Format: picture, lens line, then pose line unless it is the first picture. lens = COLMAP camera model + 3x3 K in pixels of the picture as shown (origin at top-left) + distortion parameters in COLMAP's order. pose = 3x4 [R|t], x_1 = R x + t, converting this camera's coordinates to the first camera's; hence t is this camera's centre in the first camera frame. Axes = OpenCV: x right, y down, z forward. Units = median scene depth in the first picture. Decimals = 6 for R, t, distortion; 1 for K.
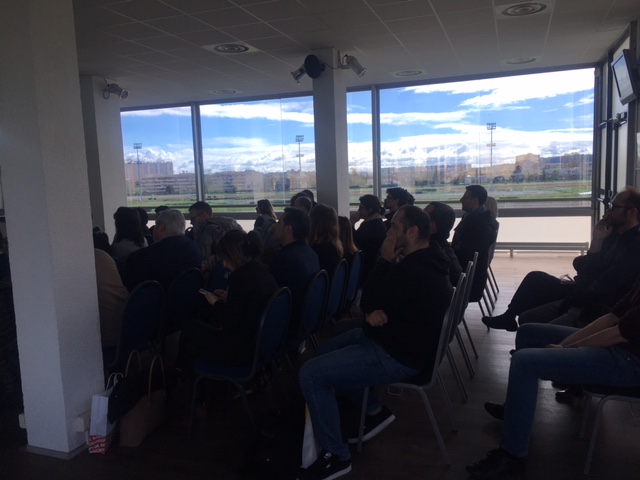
lens RADIAL K [[538.9, 0, 320.0], [0, 538.9, 240.0], [0, 0, 1]] dist [0.108582, -0.158795]
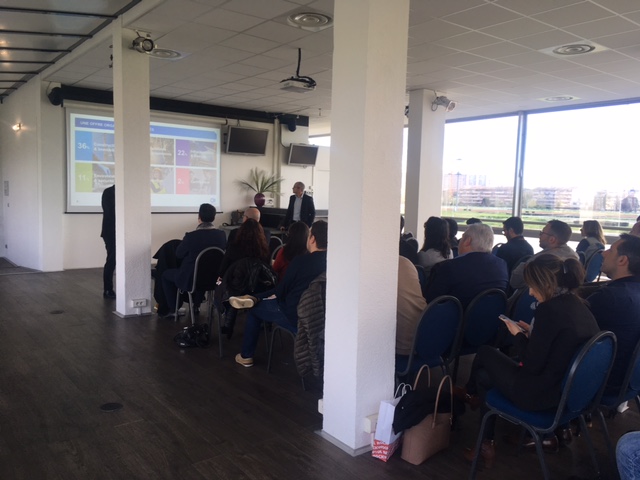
lens RADIAL K [[538.9, 0, 320.0], [0, 538.9, 240.0], [0, 0, 1]] dist [0.108582, -0.158795]
pose [[0.842514, 0.102917, -0.528752, -0.007057], [-0.113982, 0.993413, 0.011741, -0.006827], [0.526478, 0.050376, 0.848695, 0.053904]]
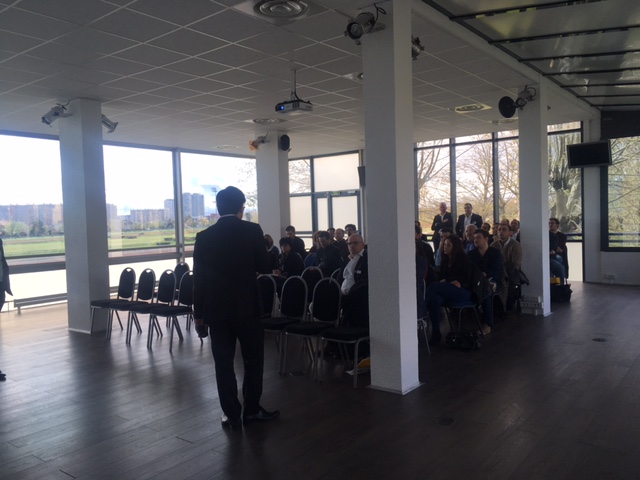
lens RADIAL K [[538.9, 0, 320.0], [0, 538.9, 240.0], [0, 0, 1]] dist [0.108582, -0.158795]
pose [[0.320853, -0.012543, 0.947046, -2.122404], [0.138129, 0.989841, -0.033687, 0.034392], [-0.937002, 0.141623, 0.319326, 0.650454]]
